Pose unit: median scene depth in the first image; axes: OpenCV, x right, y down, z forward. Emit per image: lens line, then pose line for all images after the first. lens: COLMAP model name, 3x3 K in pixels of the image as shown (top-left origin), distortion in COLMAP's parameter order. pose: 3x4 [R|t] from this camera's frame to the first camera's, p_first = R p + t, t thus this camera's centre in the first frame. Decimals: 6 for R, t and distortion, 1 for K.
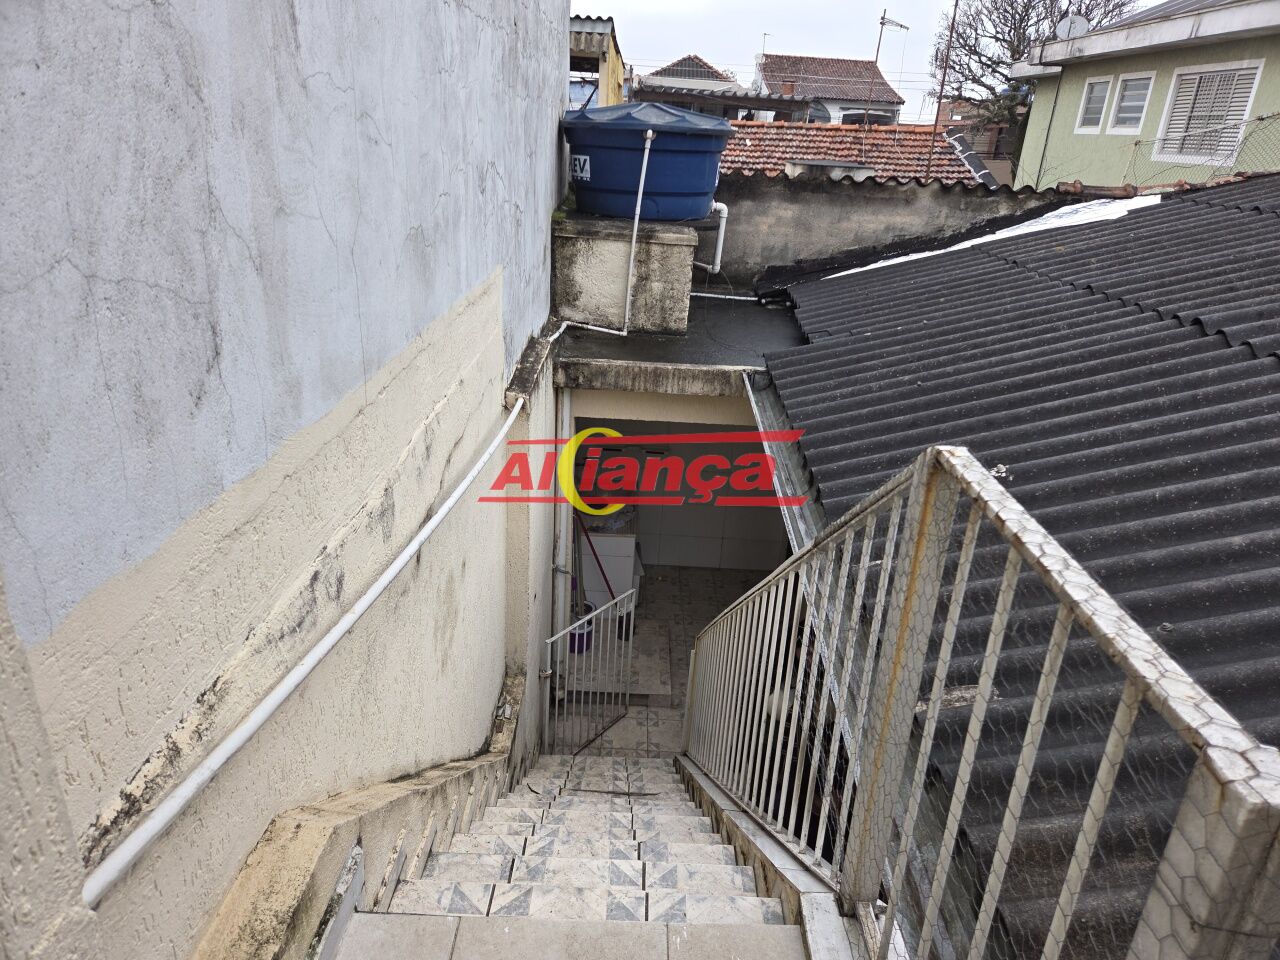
lens RADIAL K [[851.3, 0, 645.8], [0, 851.3, 476.3], [0, 0, 1]] dist [0.078505, -0.067123]
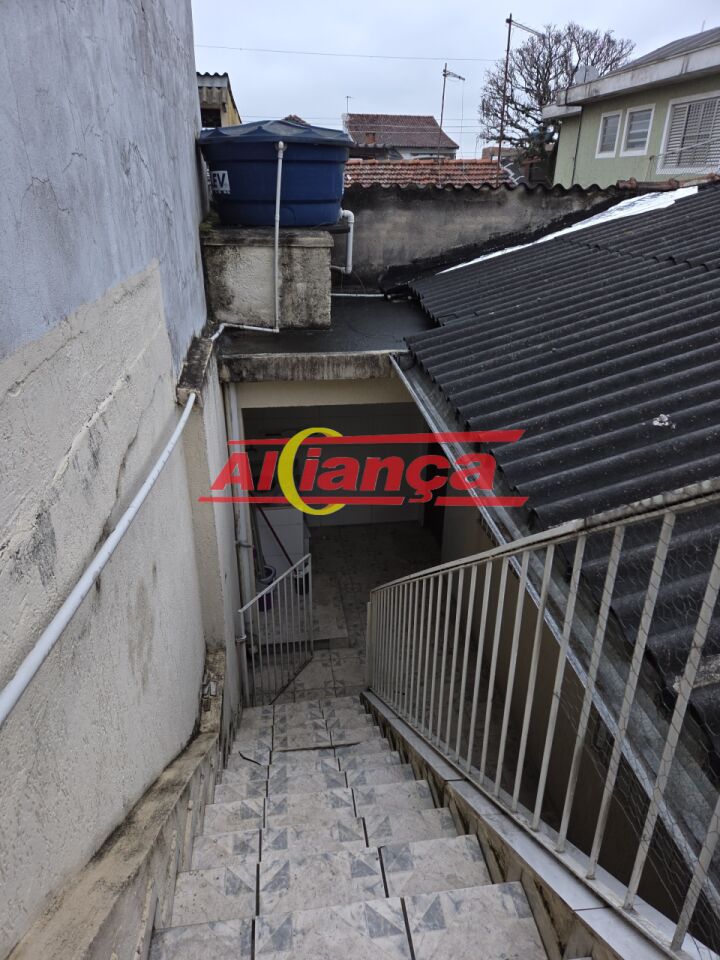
lens RADIAL K [[638.5, 0, 365.1], [0, 638.5, 485.1], [0, 0, 1]] dist [0.078505, -0.067123]
pose [[0.988296, -0.103606, 0.111972, -0.029824], [0.096982, 0.993285, 0.063087, -0.008100], [-0.117756, -0.051489, 0.991707, 0.154298]]
